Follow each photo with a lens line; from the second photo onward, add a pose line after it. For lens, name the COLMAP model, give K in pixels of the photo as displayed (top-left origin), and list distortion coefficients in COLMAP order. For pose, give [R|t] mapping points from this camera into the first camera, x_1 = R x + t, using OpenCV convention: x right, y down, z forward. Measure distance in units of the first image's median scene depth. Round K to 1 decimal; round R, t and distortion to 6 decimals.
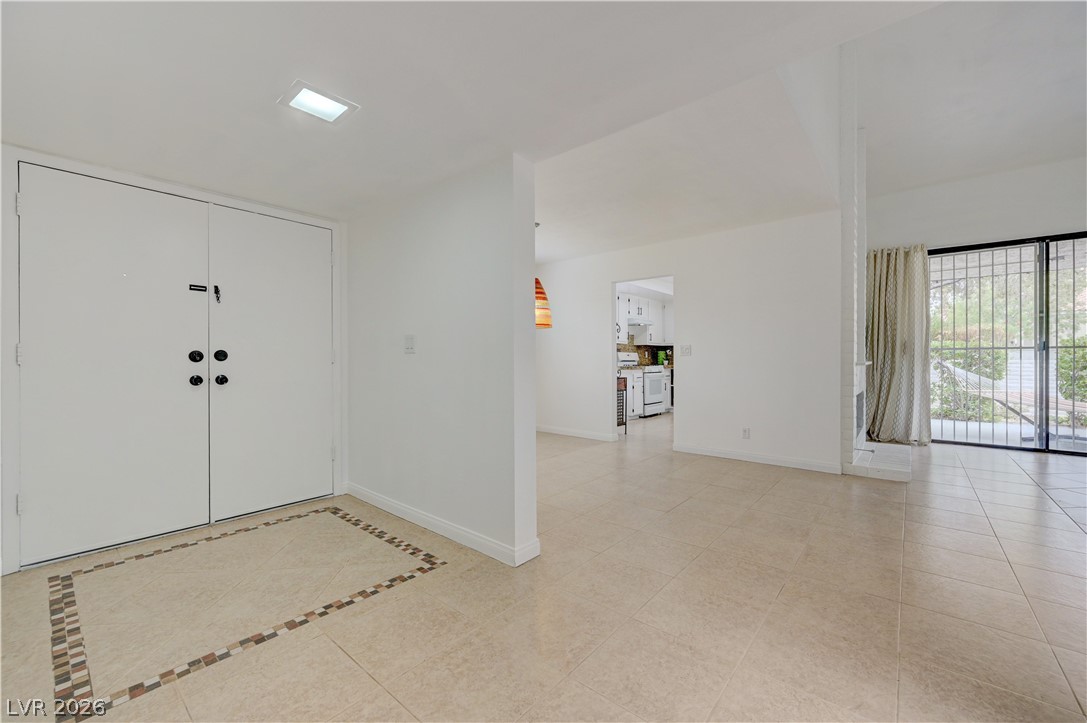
lens RADIAL K [[430.7, 0, 540.7], [0, 430.7, 360.9], [0, 0, 1]] dist [-0.002816, 0.000998]
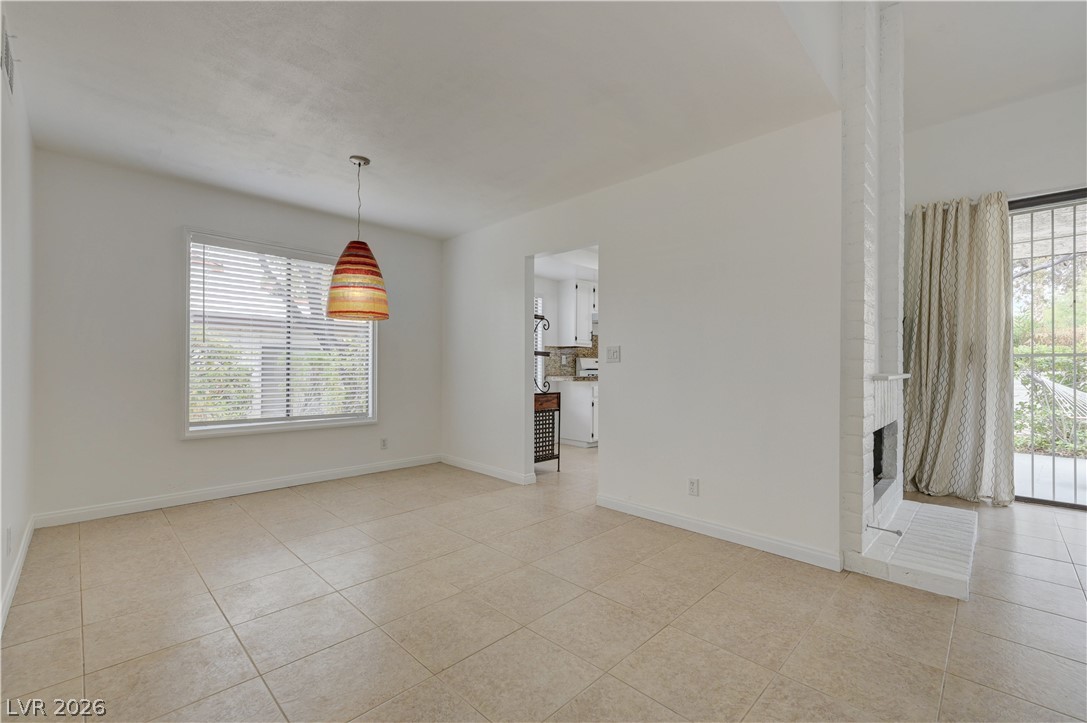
lens RADIAL K [[453.5, 0, 543.4], [0, 453.5, 363.9], [0, 0, 1]] dist [-0.001797, 0.000872]
pose [[0.997130, 0.007010, -0.075378, 0.302430], [-0.007733, 0.999927, -0.009300, -0.002635], [0.075307, 0.009857, 0.997112, 0.319680]]
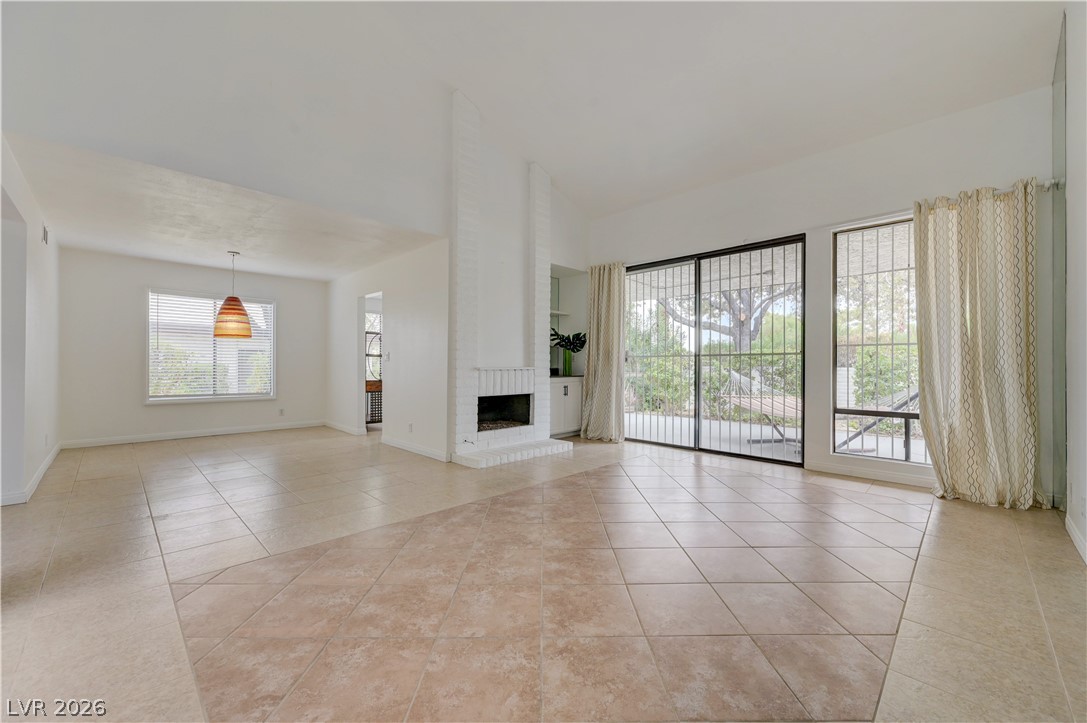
lens RADIAL K [[430.7, 0, 540.8], [0, 430.7, 357.1], [0, 0, 1]] dist [-0.002816, 0.000998]
pose [[0.996733, 0.004686, -0.080636, 0.907695], [-0.006387, 0.999762, -0.020847, -0.000634], [0.080519, 0.021294, 0.996526, -0.139033]]
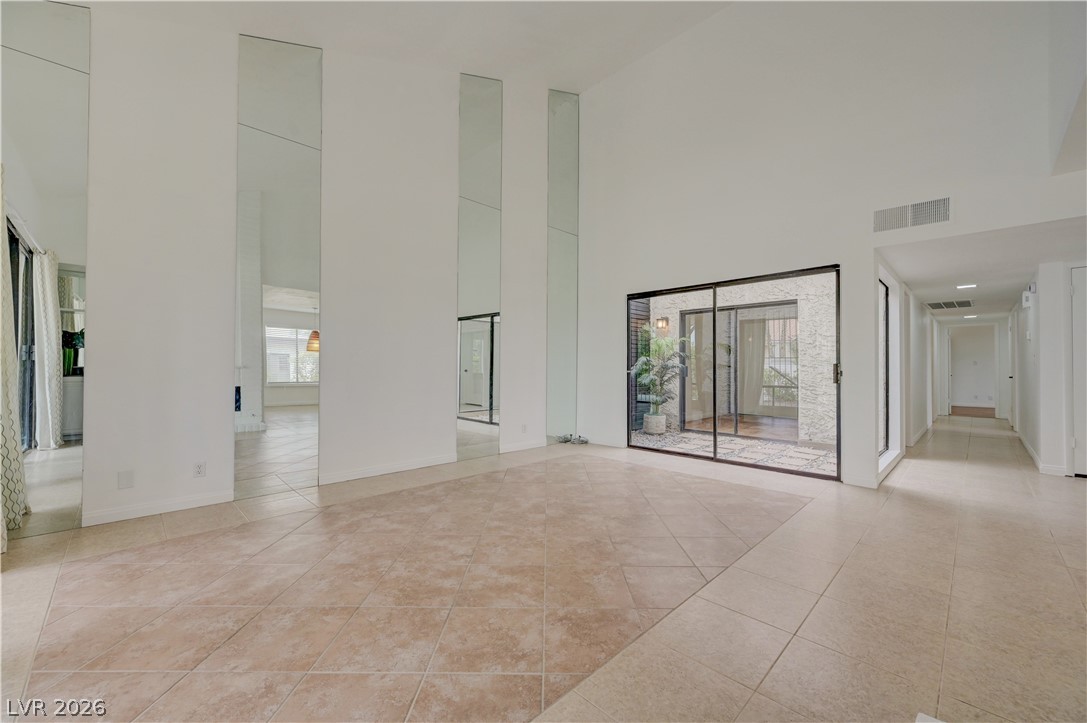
lens RADIAL K [[430.7, 0, 541.8], [0, 430.7, 360.6], [0, 0, 1]] dist [-0.002816, 0.000998]
pose [[-0.996253, -0.000278, 0.086487, 0.902654], [-0.001557, 0.999890, -0.014725, -0.003964], [-0.086474, -0.014805, -0.996144, 1.096325]]
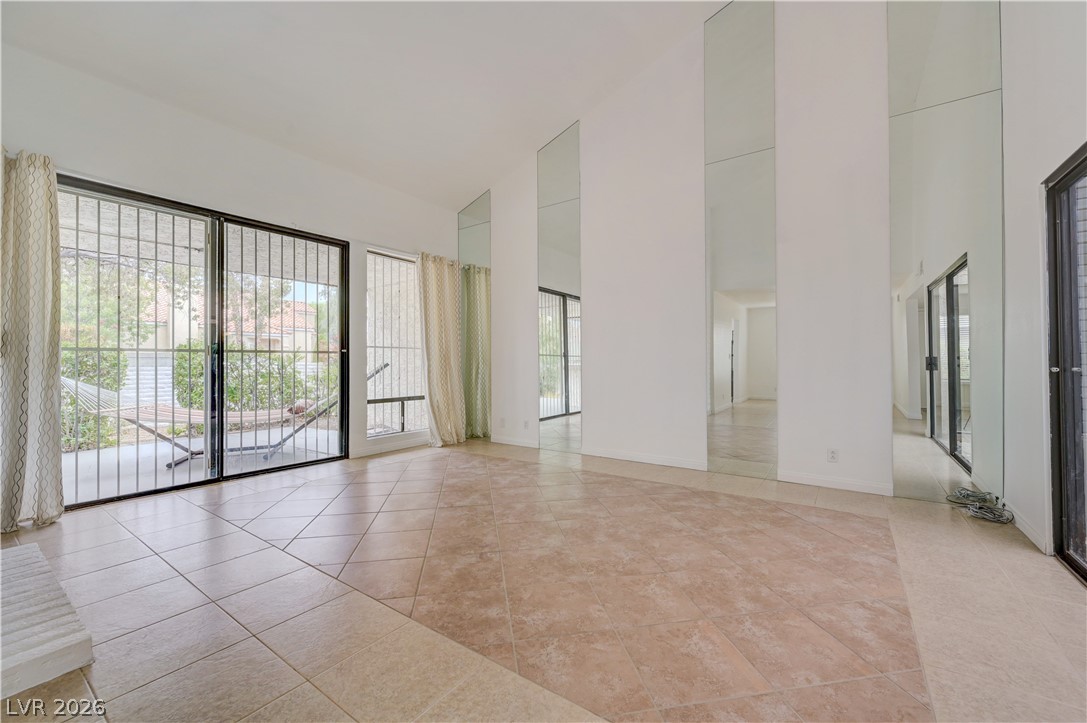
lens RADIAL K [[430.7, 0, 555.0], [0, 430.7, 361.0], [0, 0, 1]] dist [-0.002816, 0.000998]
pose [[-0.102699, 0.008603, 0.994675, 0.321661], [0.006709, 0.999946, -0.007956, -0.001616], [-0.994690, 0.005856, -0.102751, 0.478906]]
